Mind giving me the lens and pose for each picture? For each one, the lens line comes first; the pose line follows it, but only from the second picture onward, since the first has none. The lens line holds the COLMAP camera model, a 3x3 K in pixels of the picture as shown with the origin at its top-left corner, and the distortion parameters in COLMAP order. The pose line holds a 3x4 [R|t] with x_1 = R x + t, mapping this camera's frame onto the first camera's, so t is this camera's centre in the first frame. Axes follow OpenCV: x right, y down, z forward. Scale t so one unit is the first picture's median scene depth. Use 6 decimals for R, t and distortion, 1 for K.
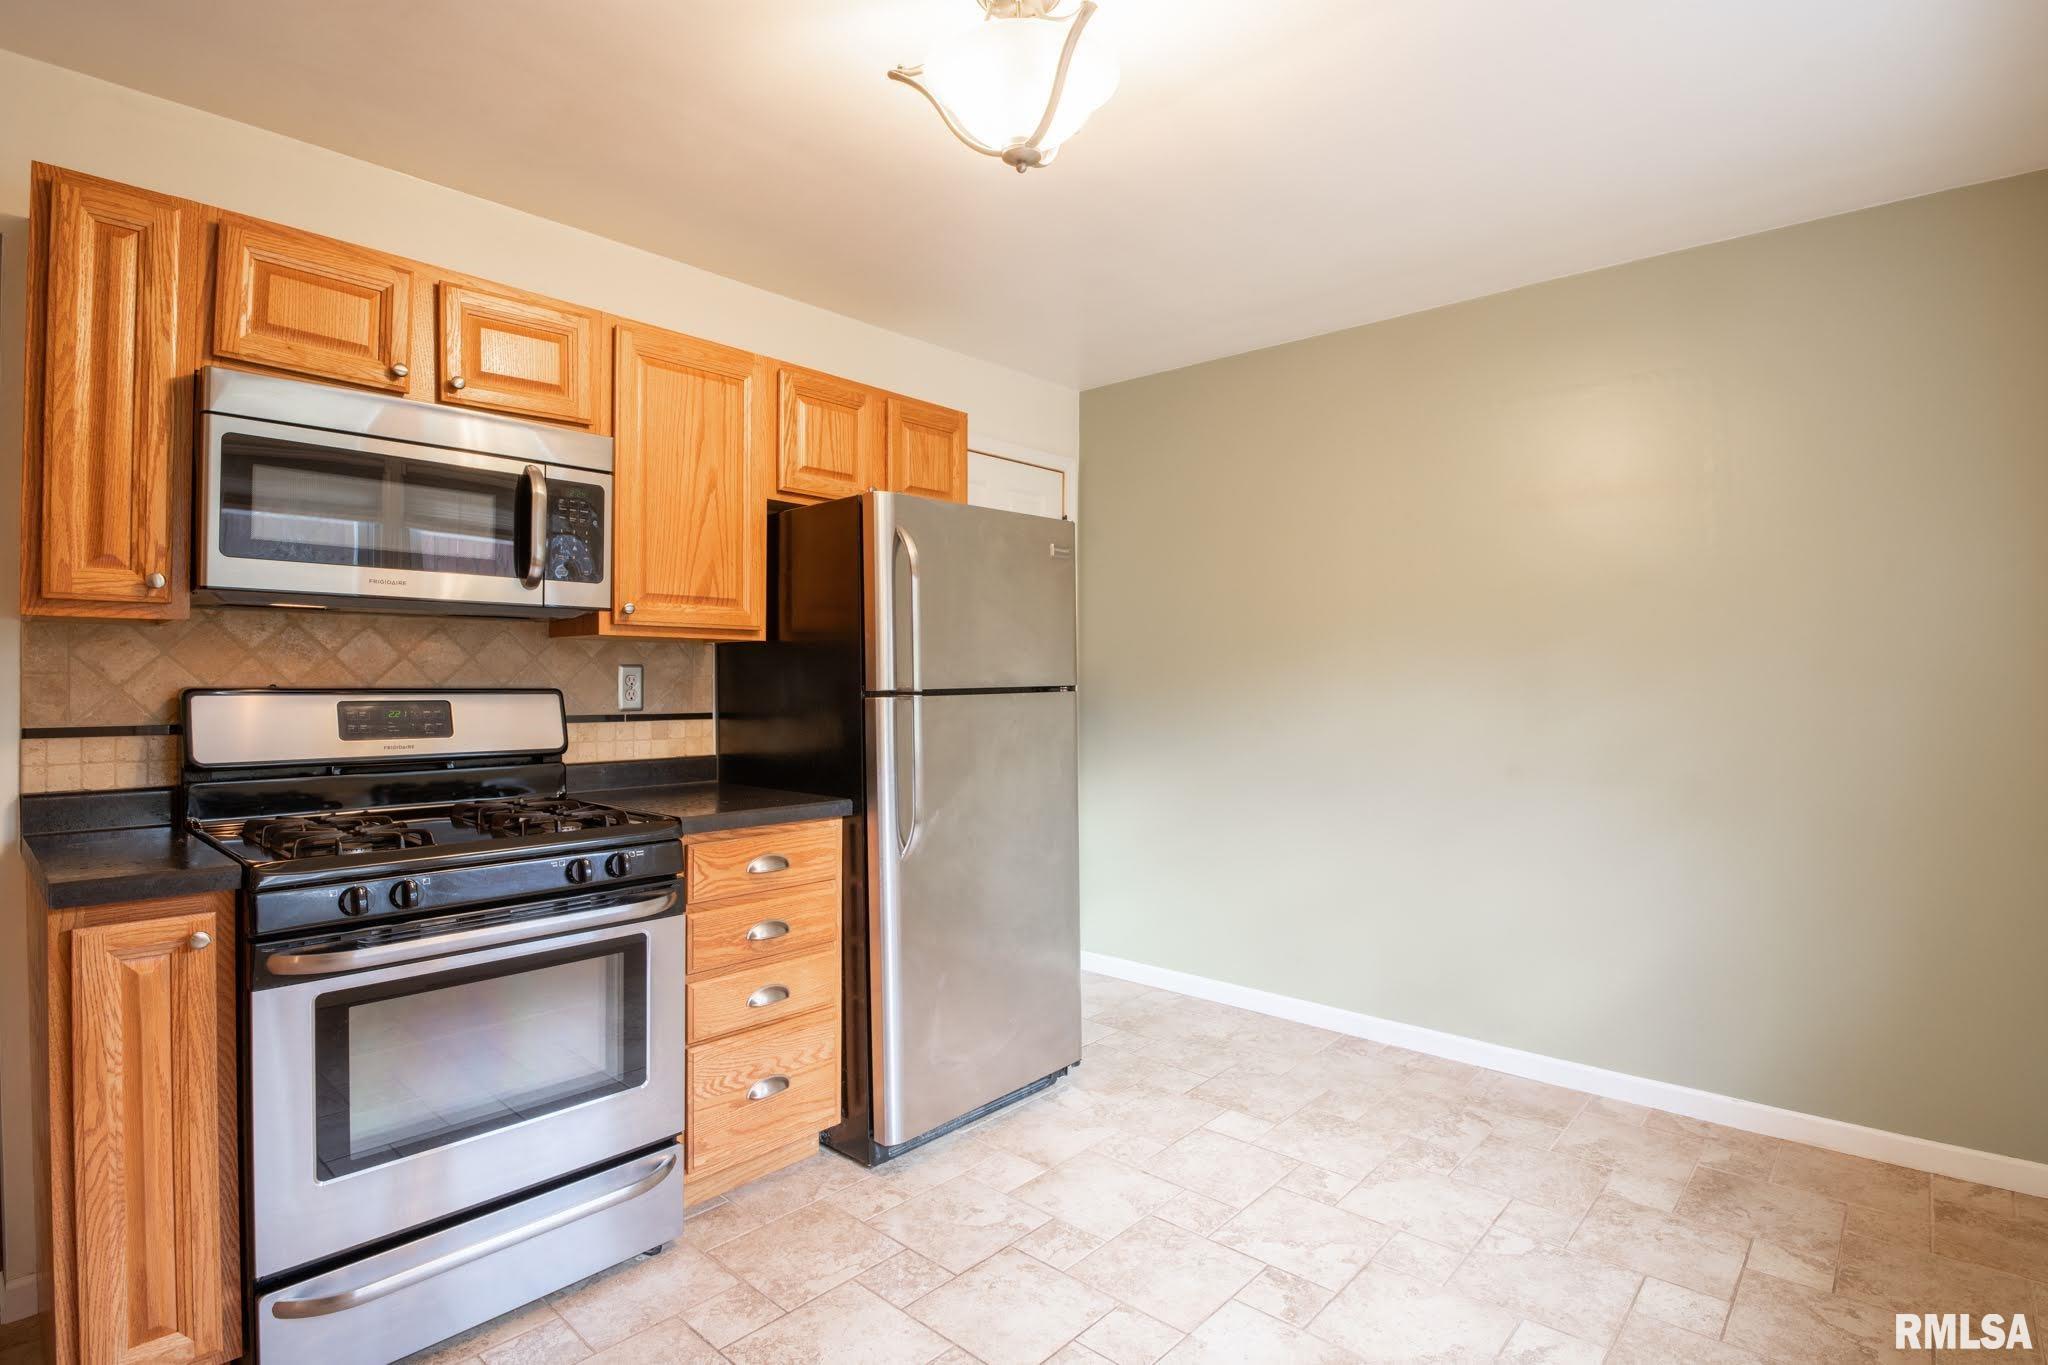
lens RADIAL K [[1015.9, 0, 1025.0], [0, 1015.9, 677.3], [0, 0, 1]] dist [-0.020026, -0.006360]
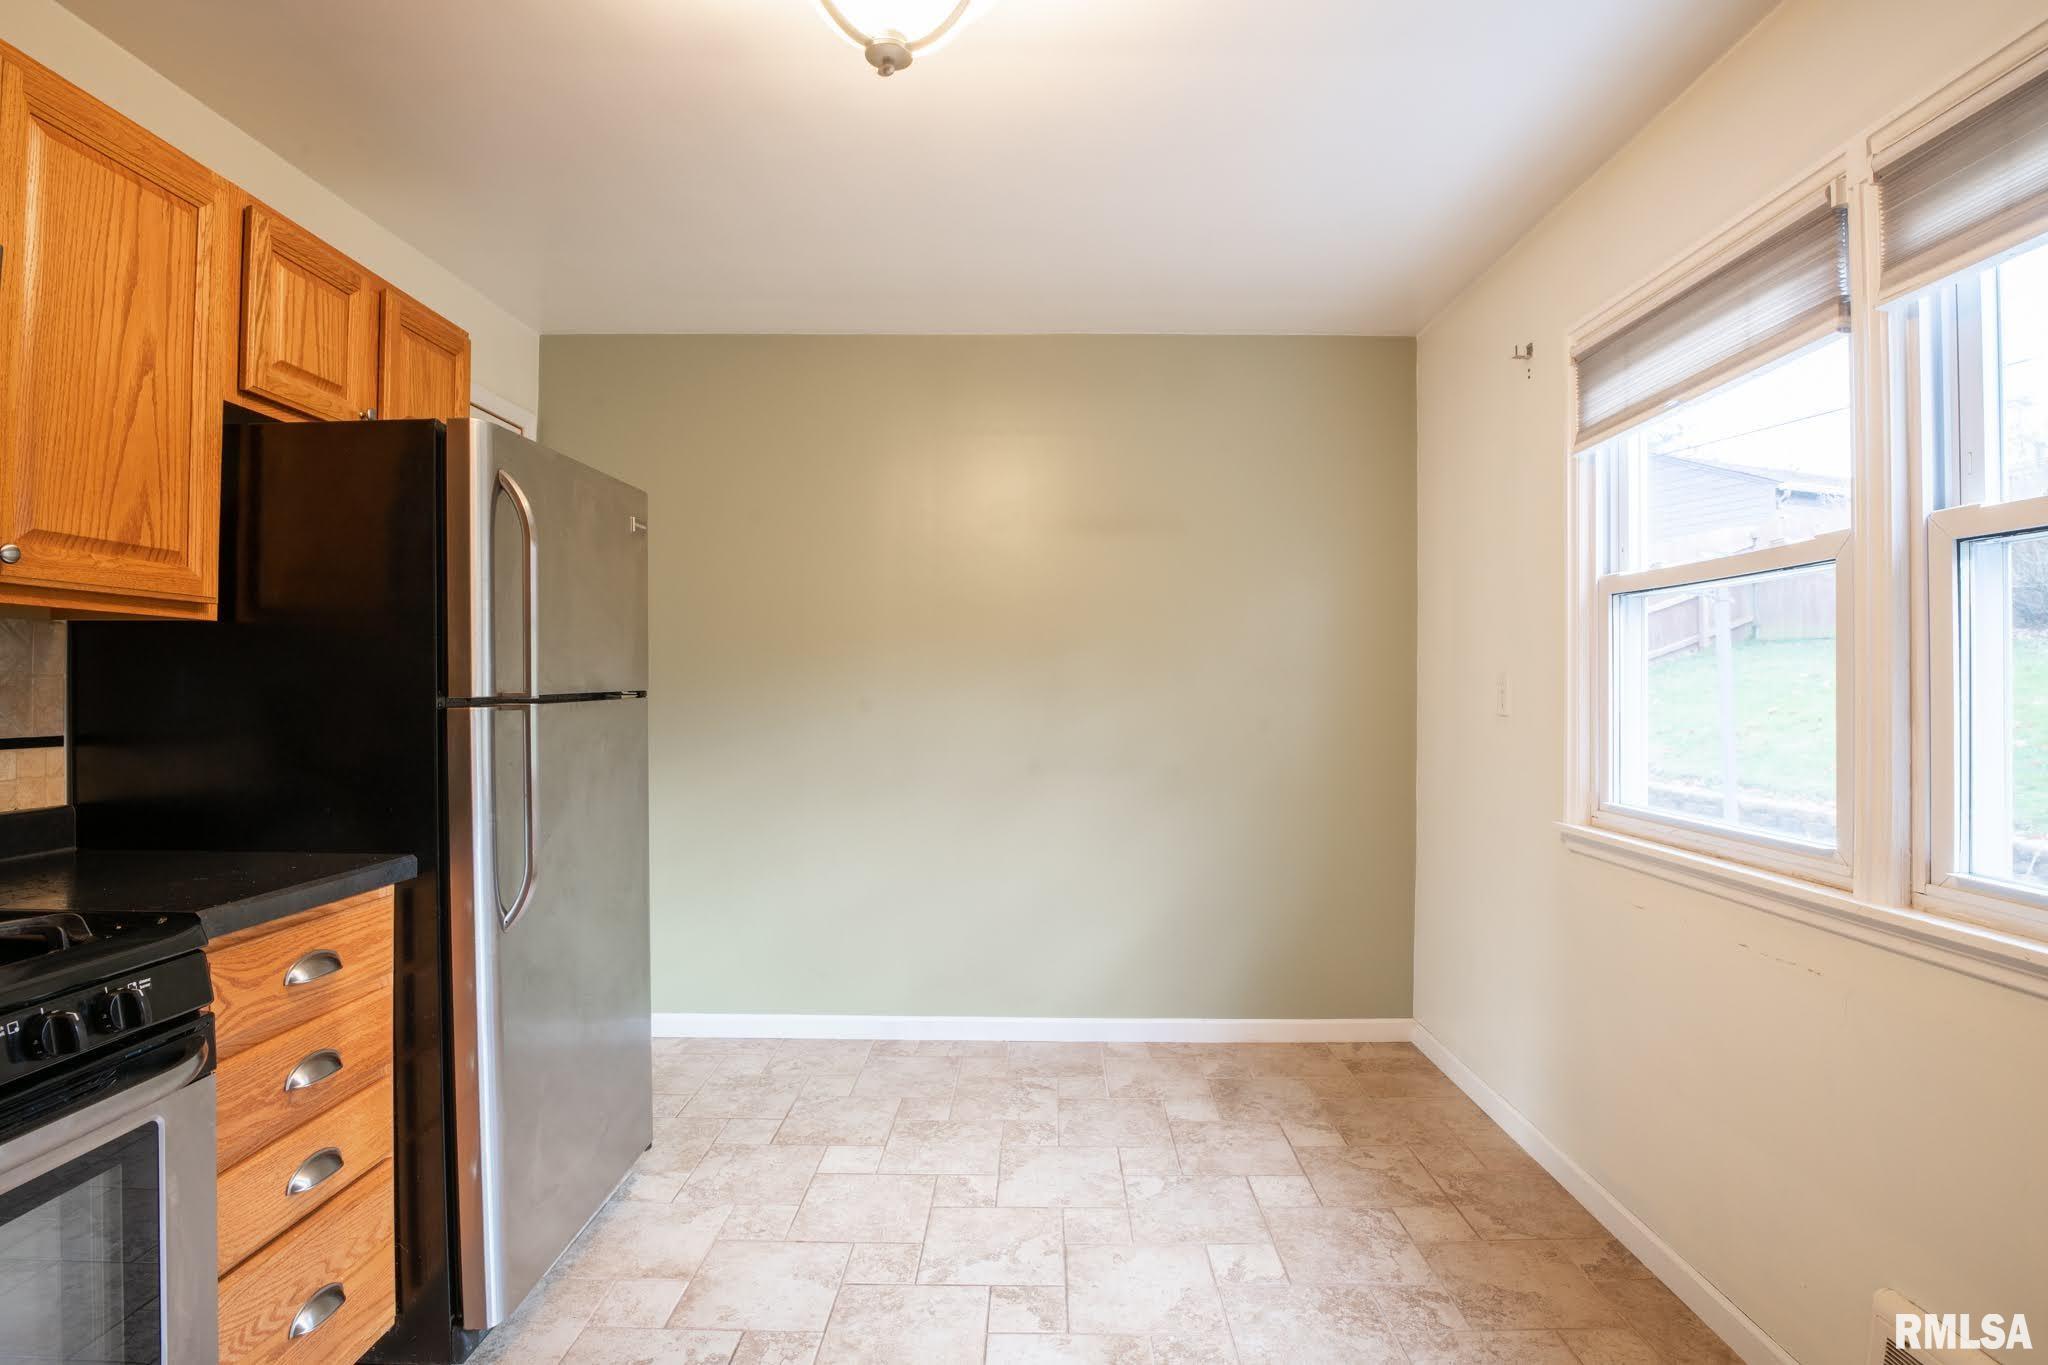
lens RADIAL K [[1015.9, 0, 1025.0], [0, 1015.9, 677.3], [0, 0, 1]] dist [-0.020026, -0.006360]
pose [[0.747428, 0.006916, 0.664307, -0.310027], [-0.003940, 0.999974, -0.005978, 0.001404], [-0.664331, 0.001851, 0.747436, 0.201797]]
